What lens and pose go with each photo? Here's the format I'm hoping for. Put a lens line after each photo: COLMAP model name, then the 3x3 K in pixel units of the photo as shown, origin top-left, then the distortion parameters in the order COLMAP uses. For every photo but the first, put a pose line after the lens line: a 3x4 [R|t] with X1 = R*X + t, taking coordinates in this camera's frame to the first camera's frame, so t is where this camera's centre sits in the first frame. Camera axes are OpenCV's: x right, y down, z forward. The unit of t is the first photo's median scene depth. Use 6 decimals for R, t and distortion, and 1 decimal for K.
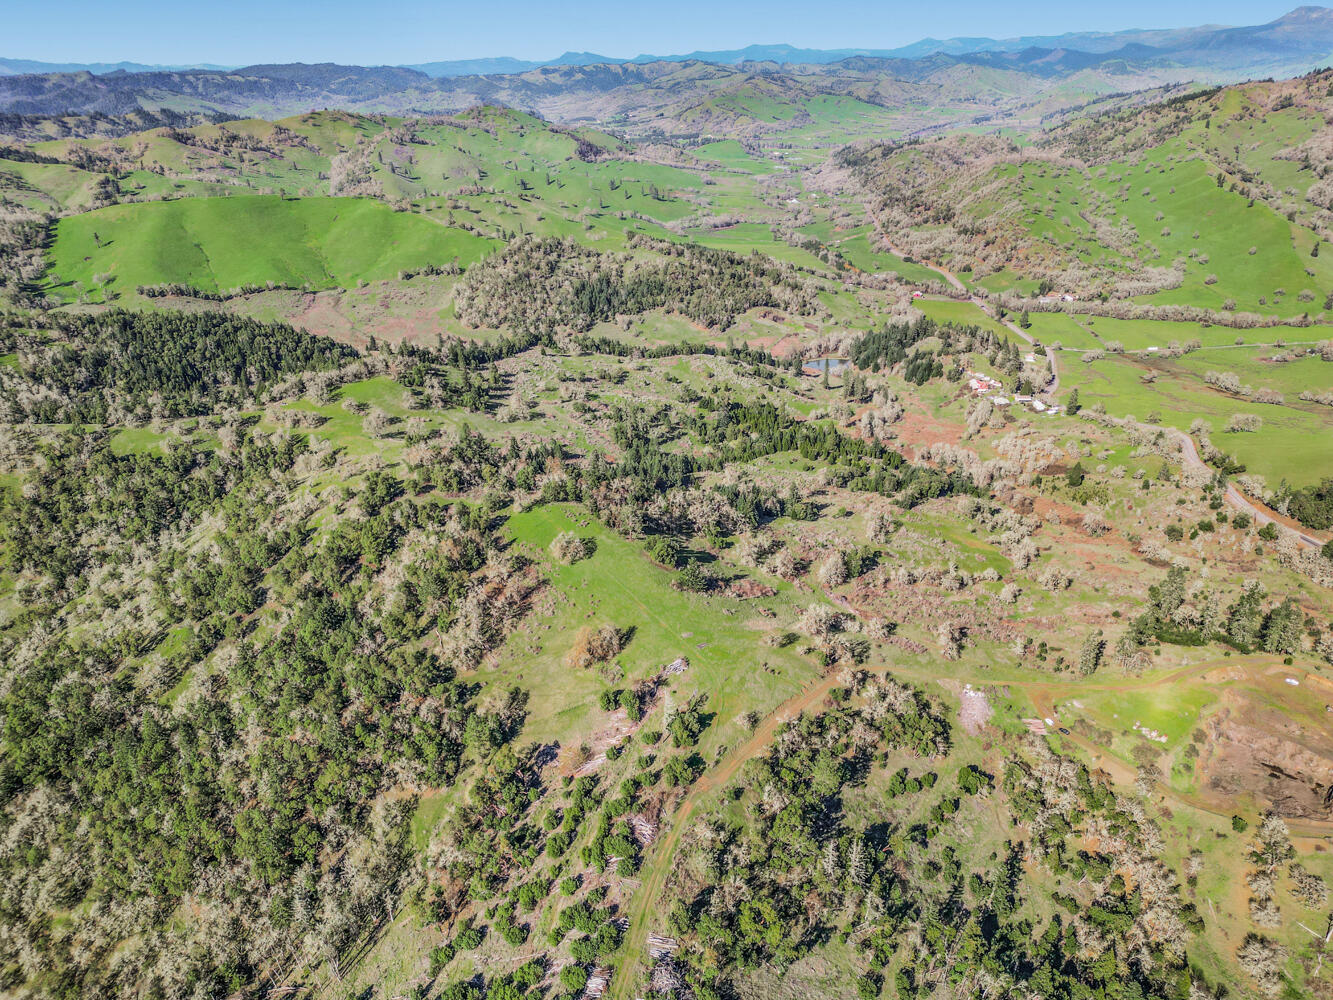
lens RADIAL K [[932.1, 0, 666.5], [0, 932.1, 500.0], [0, 0, 1]] dist [0.078438, -0.076427]
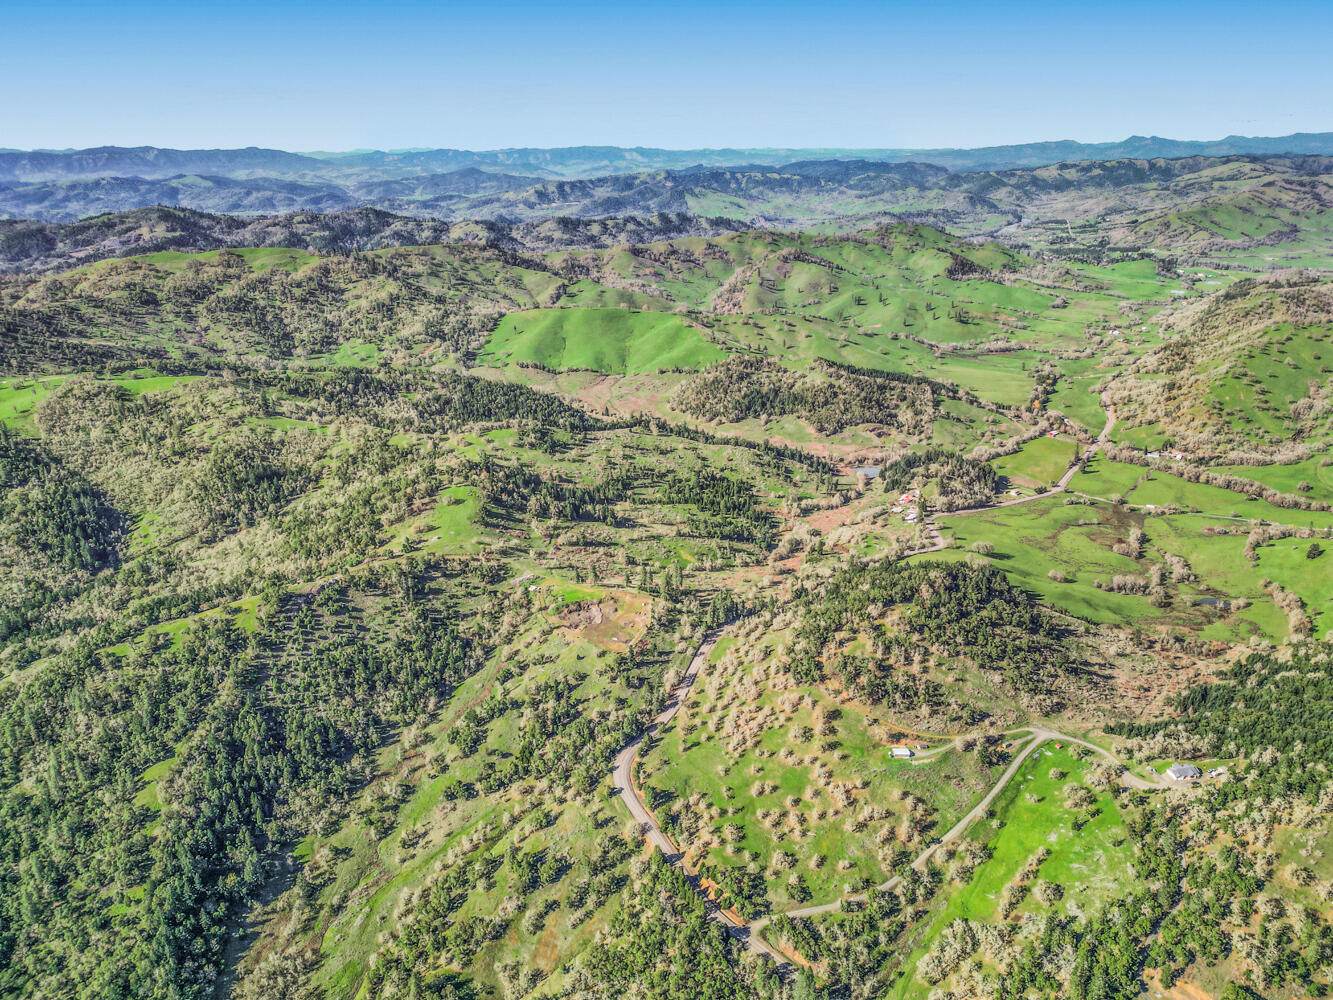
lens RADIAL K [[931.8, 0, 666.5], [0, 931.8, 500.0], [0, 0, 1]] dist [0.086479, -0.091985]
pose [[0.852844, 0.187637, -0.487287, 0.540958], [-0.220767, 0.975266, -0.010844, -0.017369], [0.473200, 0.116826, 0.873174, -0.324786]]
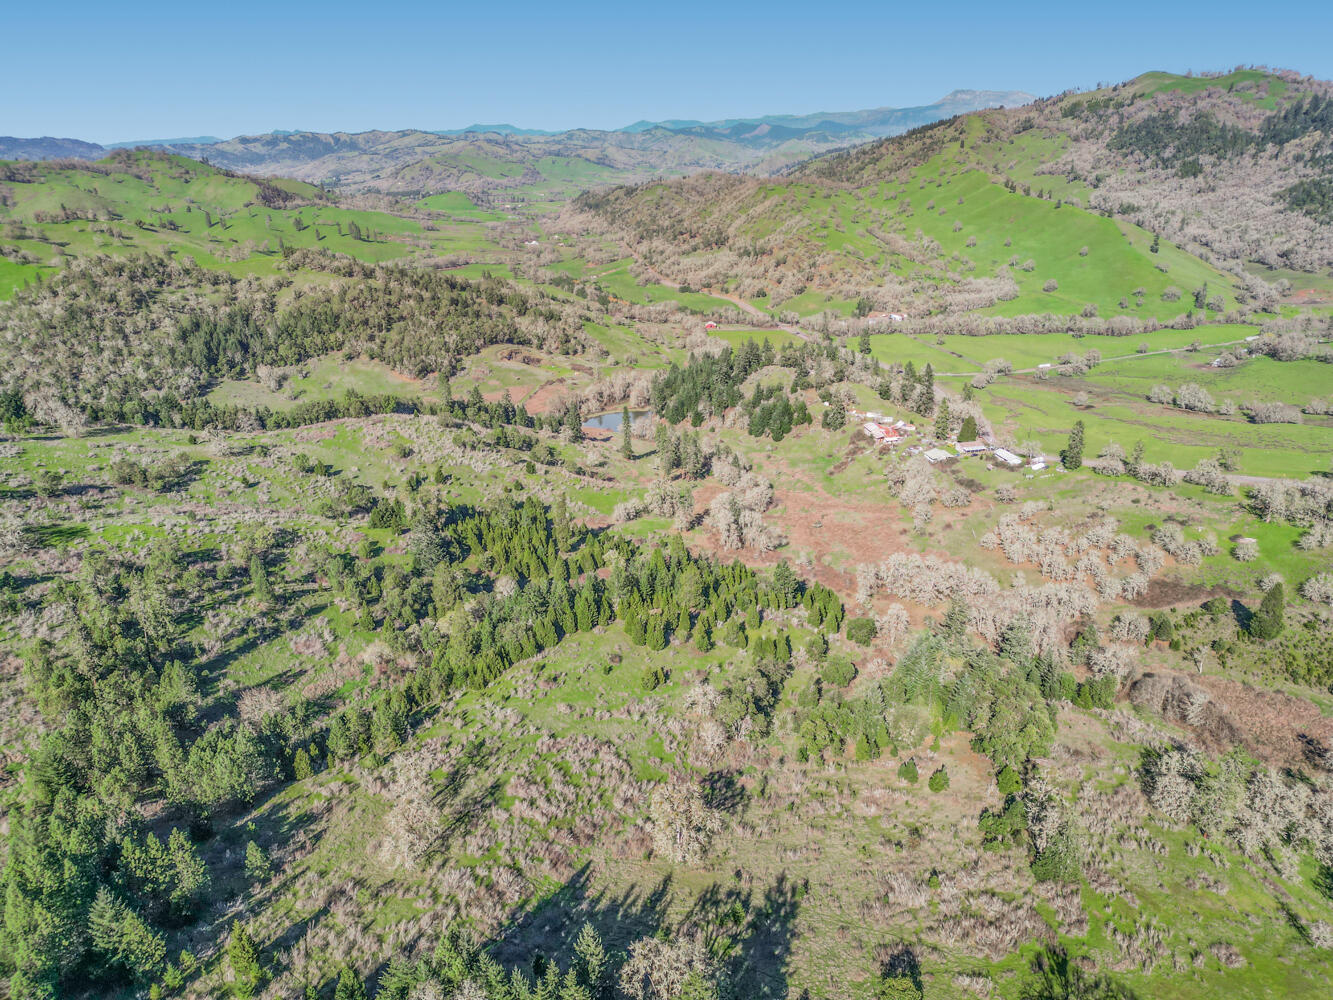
lens RADIAL K [[931.8, 0, 666.5], [0, 931.8, 500.0], [0, 0, 1]] dist [0.086479, -0.091985]
pose [[0.964256, -0.101037, 0.244954, 0.040783], [0.119203, 0.991027, -0.060468, -0.045103], [-0.236646, 0.087506, 0.967647, 0.352284]]
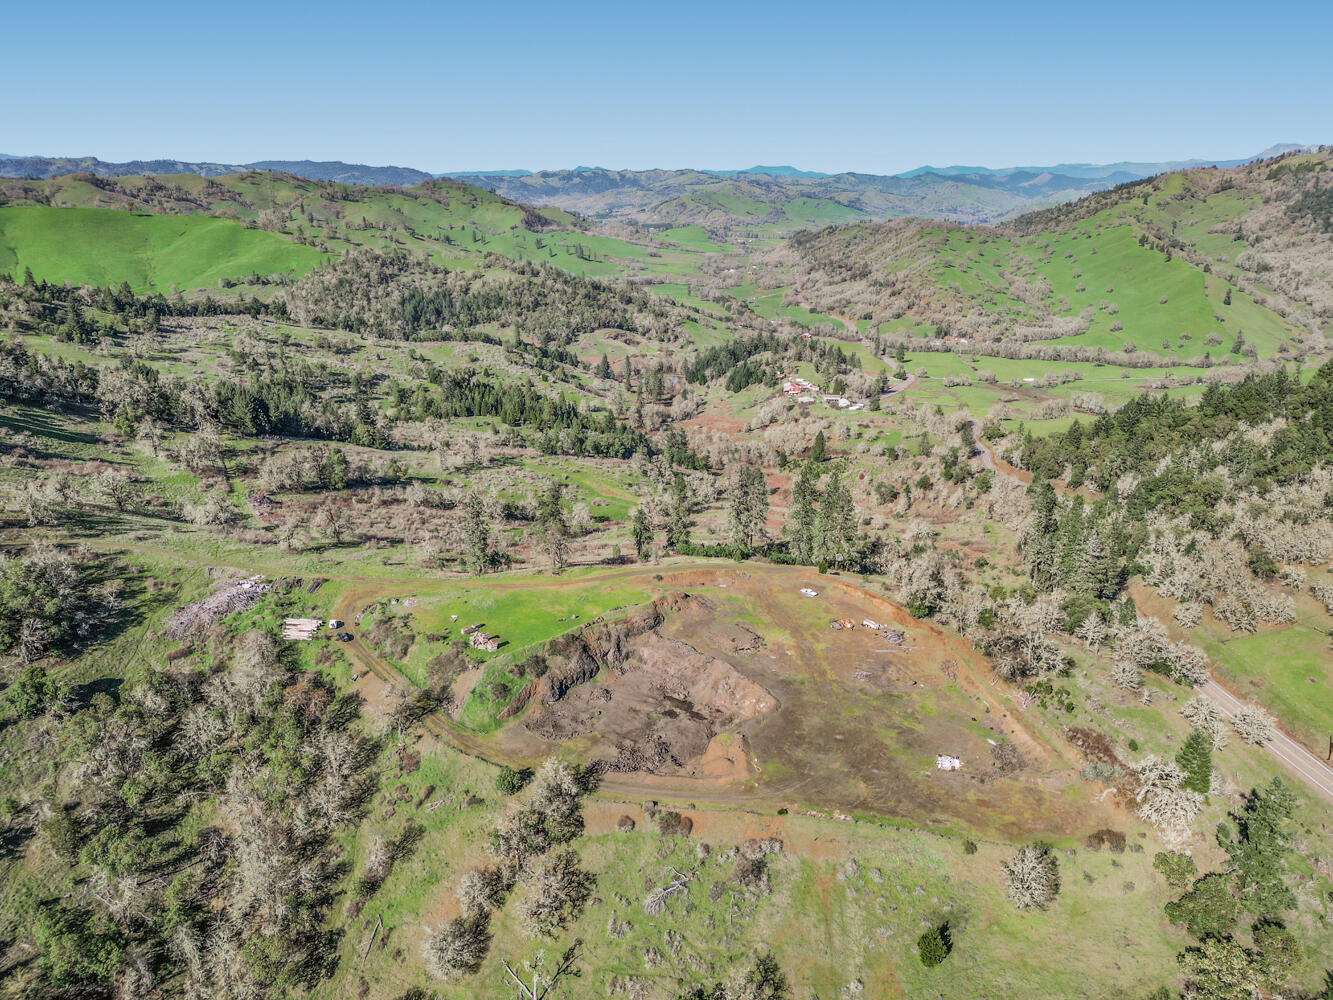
lens RADIAL K [[931.8, 0, 666.5], [0, 931.8, 500.0], [0, 0, 1]] dist [0.086479, -0.091985]
pose [[0.999466, 0.032177, -0.005756, 0.168103], [-0.032614, 0.993467, -0.109360, 0.059385], [0.002199, 0.109490, 0.993986, 0.114790]]
